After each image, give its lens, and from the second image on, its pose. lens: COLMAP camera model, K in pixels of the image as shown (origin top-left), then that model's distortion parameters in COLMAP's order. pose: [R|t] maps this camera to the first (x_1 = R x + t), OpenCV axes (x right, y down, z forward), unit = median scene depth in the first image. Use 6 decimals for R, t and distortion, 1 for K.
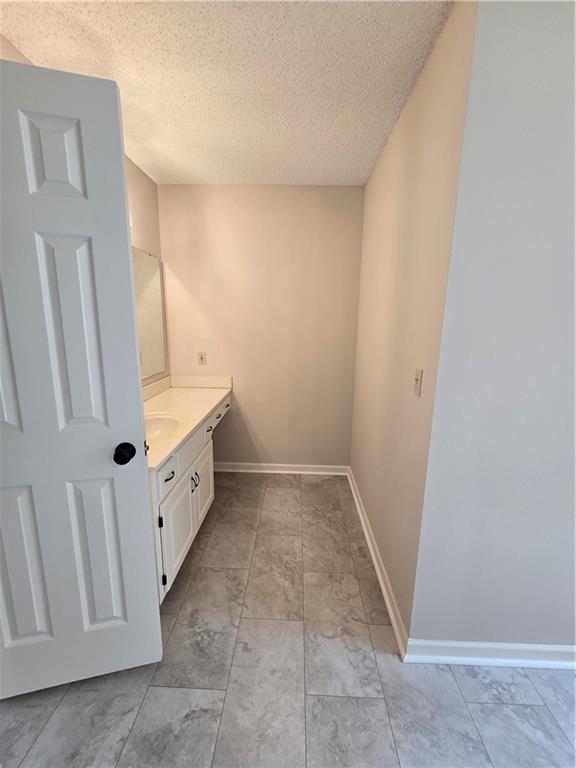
lens RADIAL K [[315.4, 0, 289.0], [0, 315.4, 383.2], [0, 0, 1]] dist [-0.000322, -0.000048]
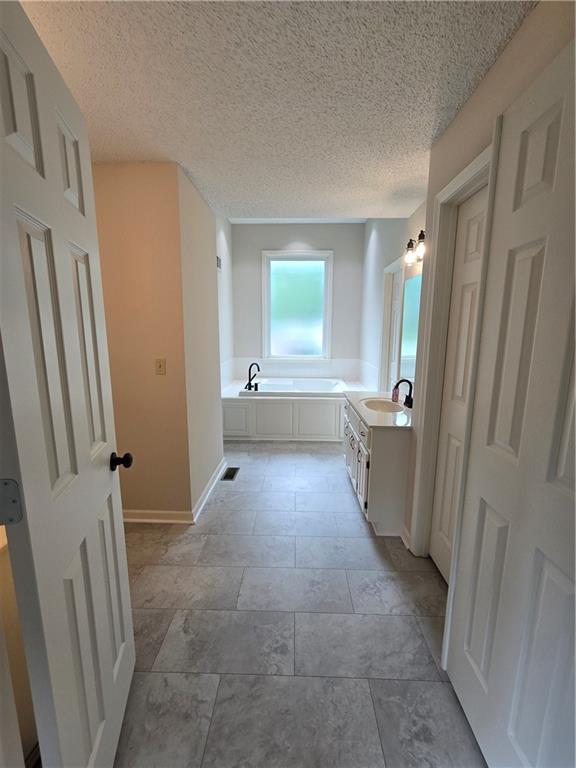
lens RADIAL K [[315.4, 0, 288.1], [0, 315.4, 382.0], [0, 0, 1]] dist [-0.000322, -0.000048]
pose [[-0.000464, -0.184895, 0.982758, -1.317312], [0.184581, 0.965856, 0.181803, -0.109144], [-0.982817, 0.181483, 0.033680, 0.314154]]
